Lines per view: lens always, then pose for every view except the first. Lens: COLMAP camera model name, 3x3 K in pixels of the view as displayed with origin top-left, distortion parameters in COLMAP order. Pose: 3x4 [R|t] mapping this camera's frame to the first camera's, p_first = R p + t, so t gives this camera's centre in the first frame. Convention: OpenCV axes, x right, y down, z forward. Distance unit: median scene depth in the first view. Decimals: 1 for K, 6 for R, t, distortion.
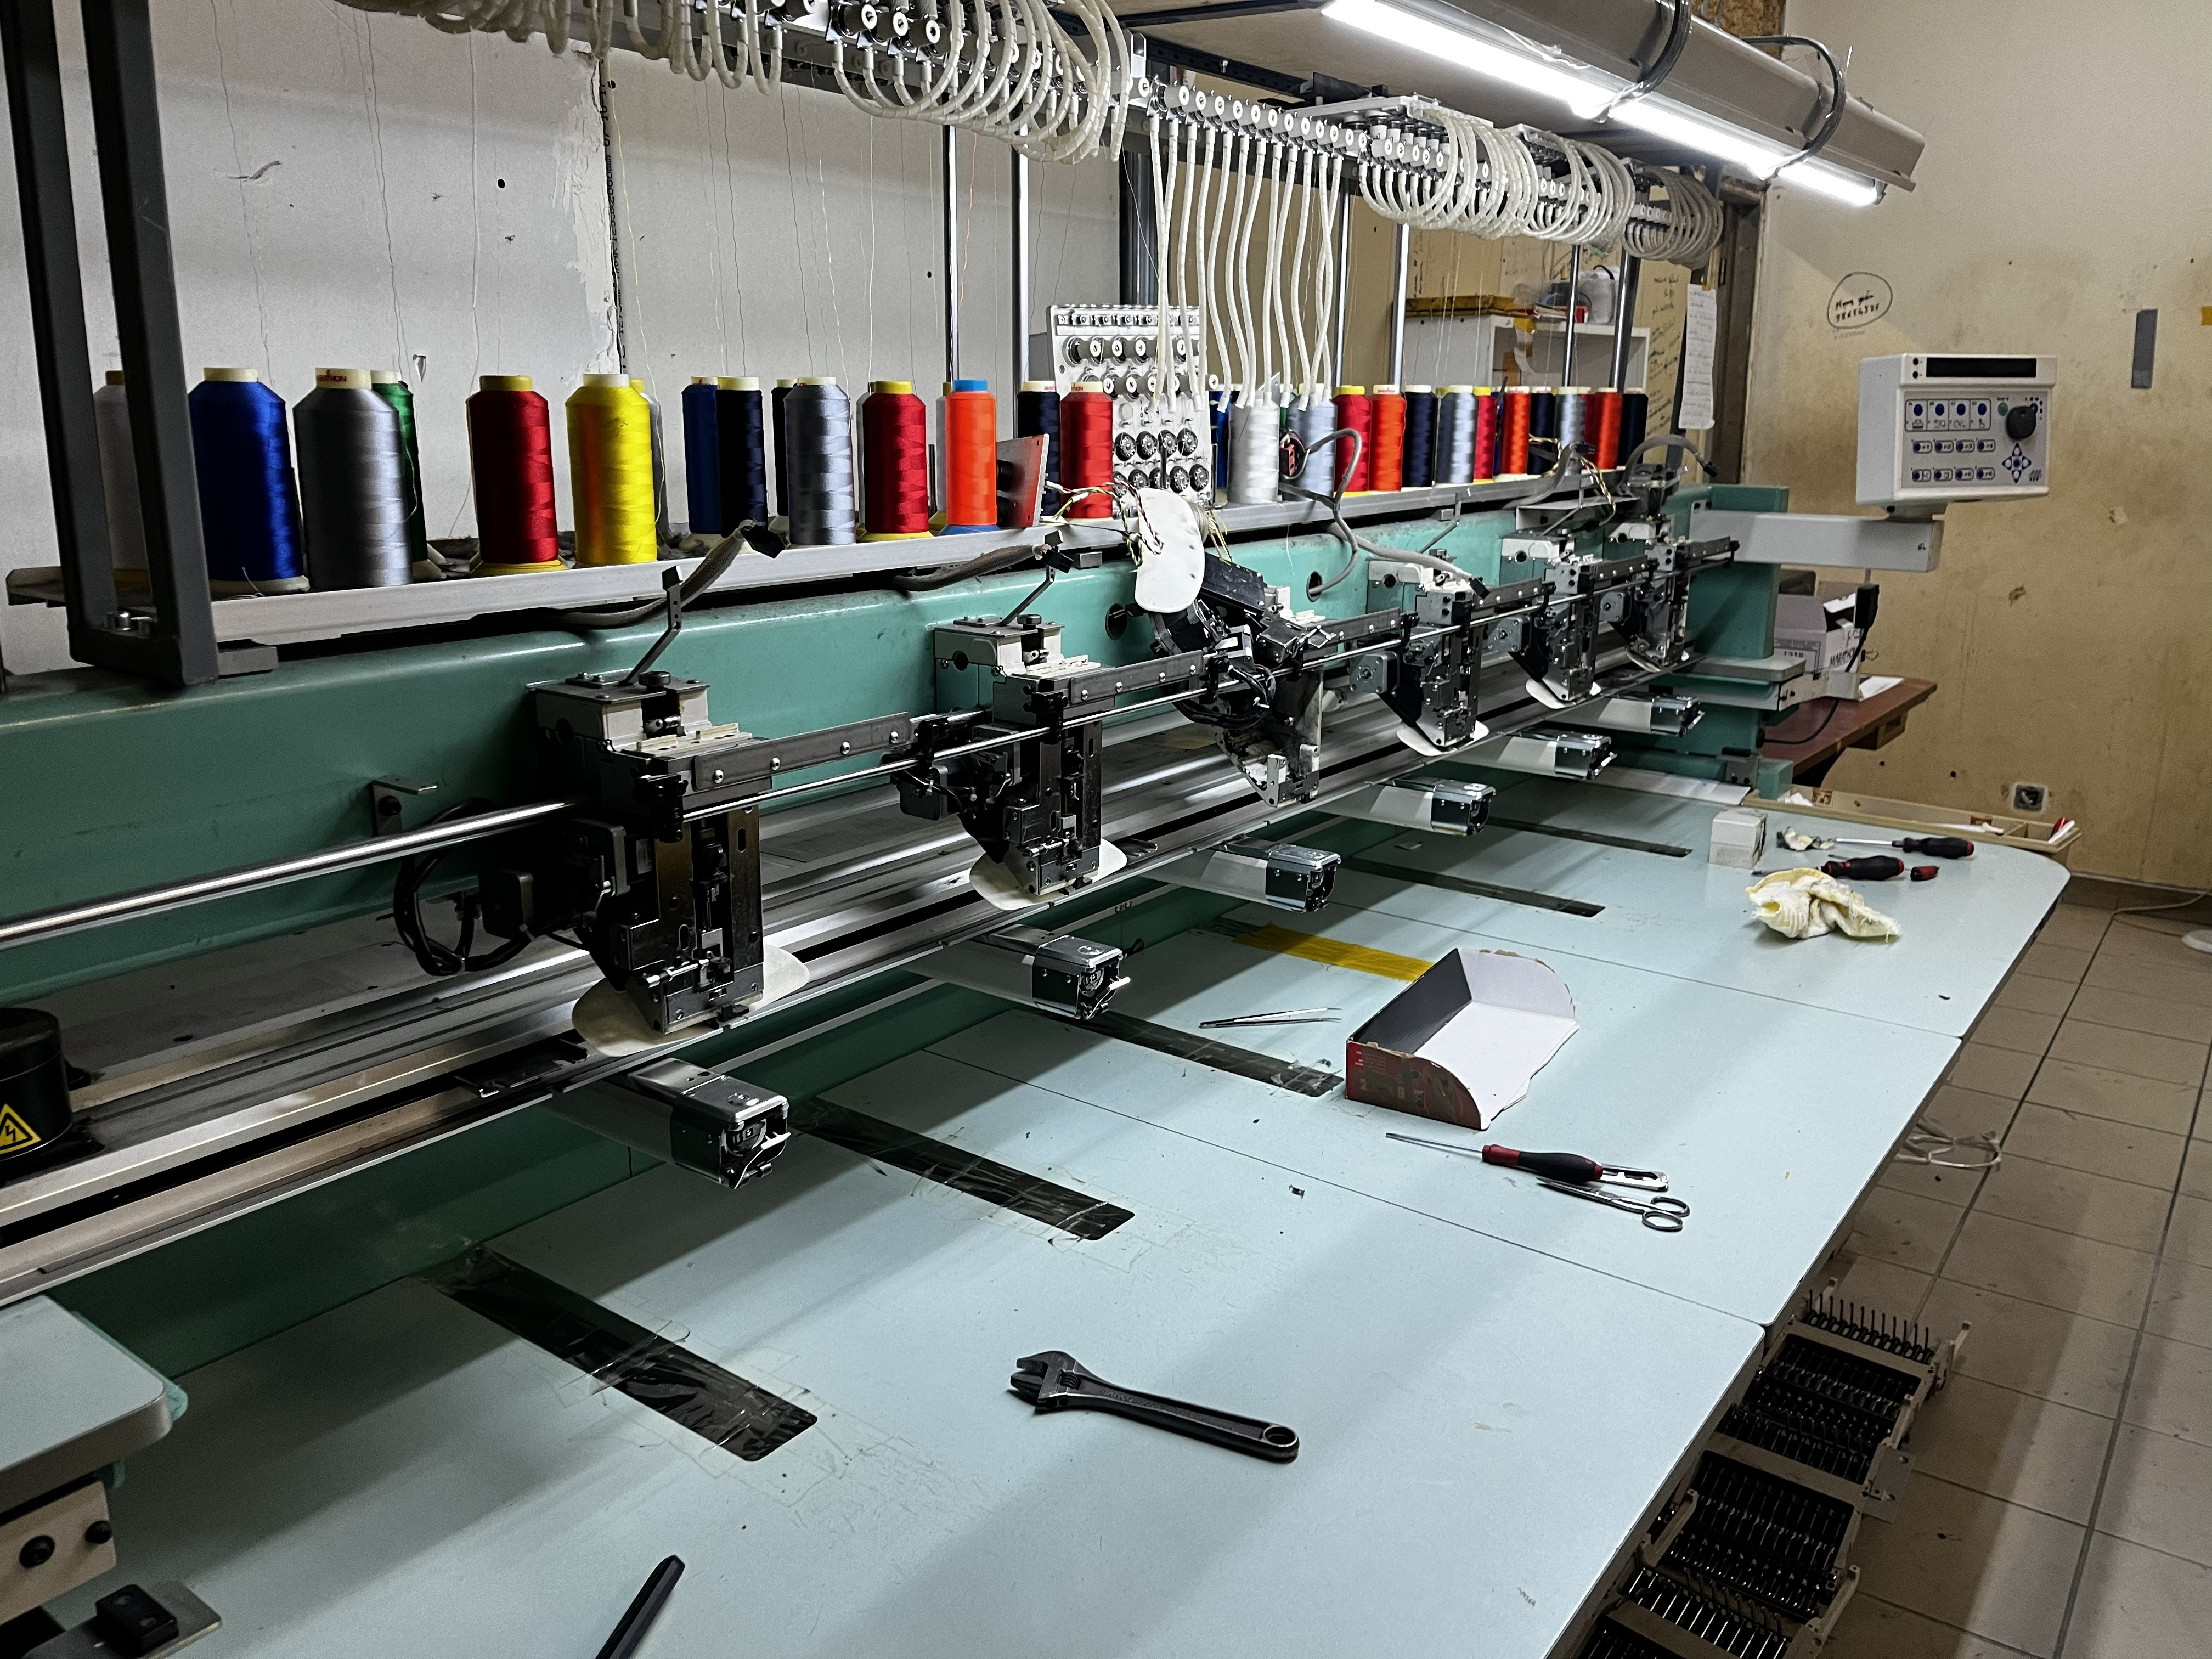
lens RADIAL K [[1668.1, 0, 1101.8], [0, 1668.1, 817.2], [0, 0, 1]] dist [0.064730, -0.090580]
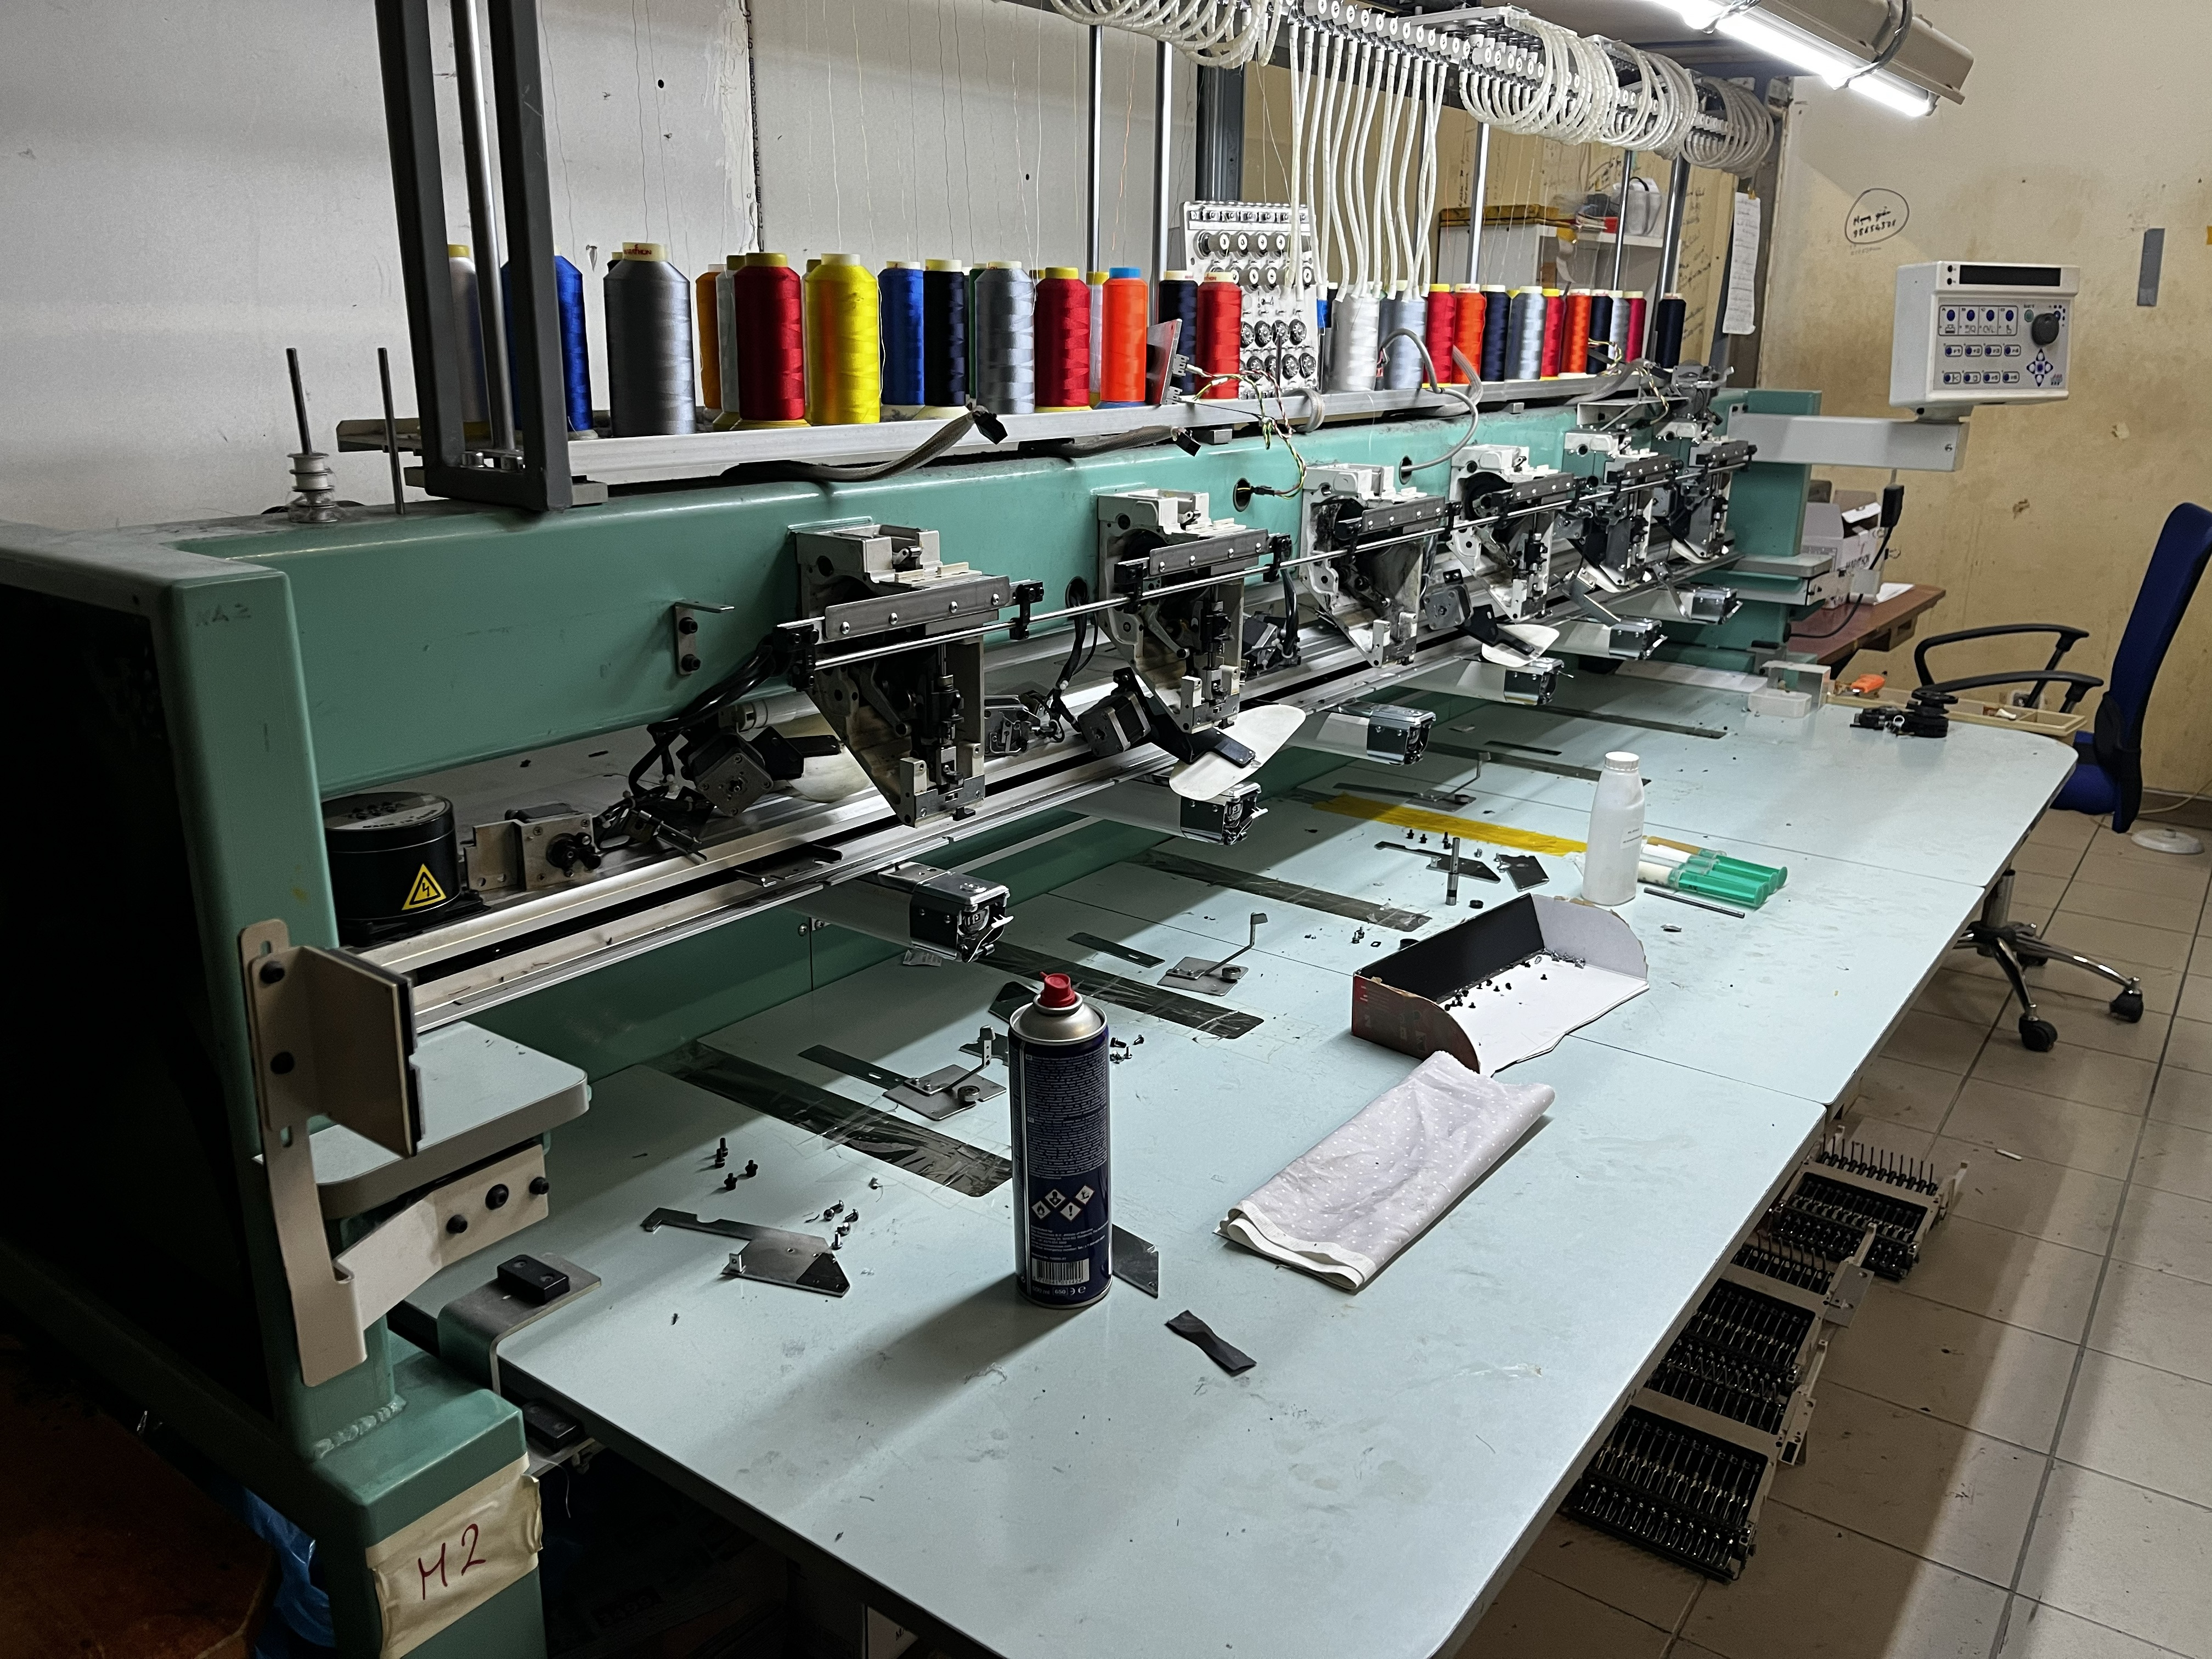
lens RADIAL K [[1668.1, 0, 1101.4], [0, 1668.1, 833.3], [0, 0, 1]] dist [0.064730, -0.090580]
pose [[0.999938, 0.003037, 0.010714, -0.089424], [-0.003589, 0.998649, 0.051831, 0.045614], [-0.010542, -0.051866, 0.998598, -0.104031]]
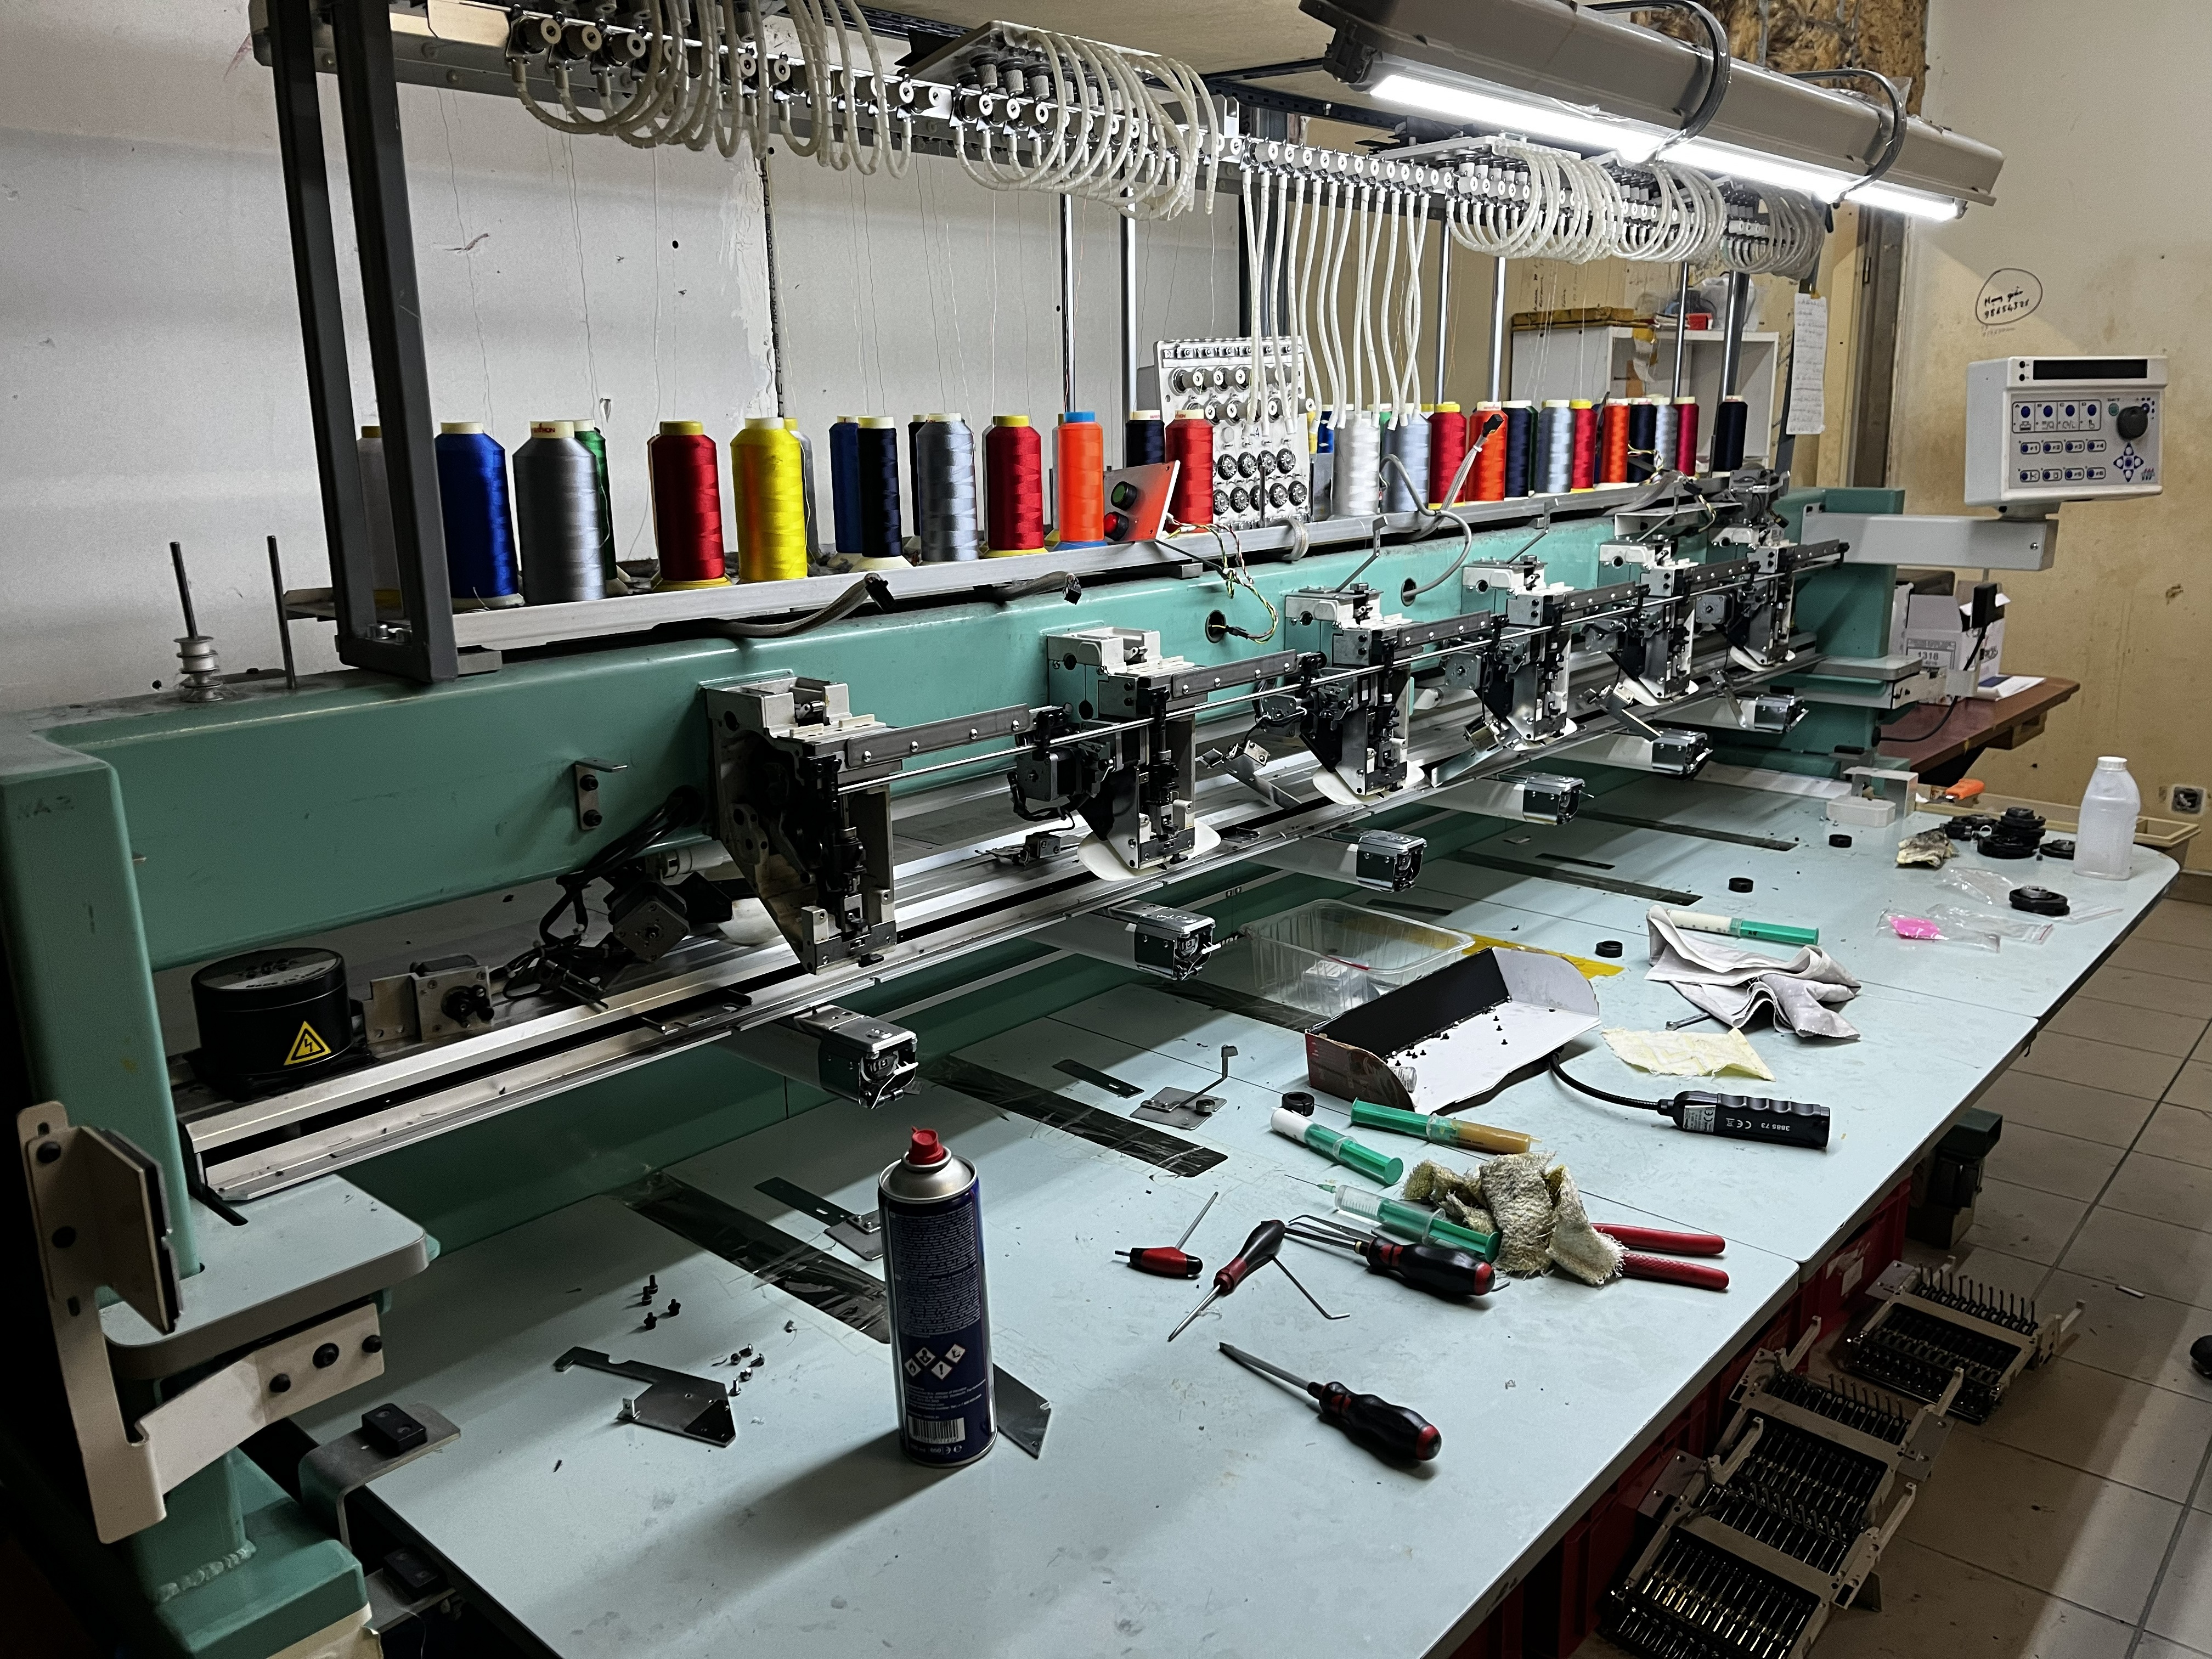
lens RADIAL K [[1668.1, 0, 1101.4], [0, 1668.1, 837.3], [0, 0, 1]] dist [0.064730, -0.090580]
pose [[0.995839, 0.000723, -0.091131, 0.031841], [-0.000267, 0.999987, 0.005014, 0.015810], [0.091134, -0.004968, 0.995826, -0.100676]]
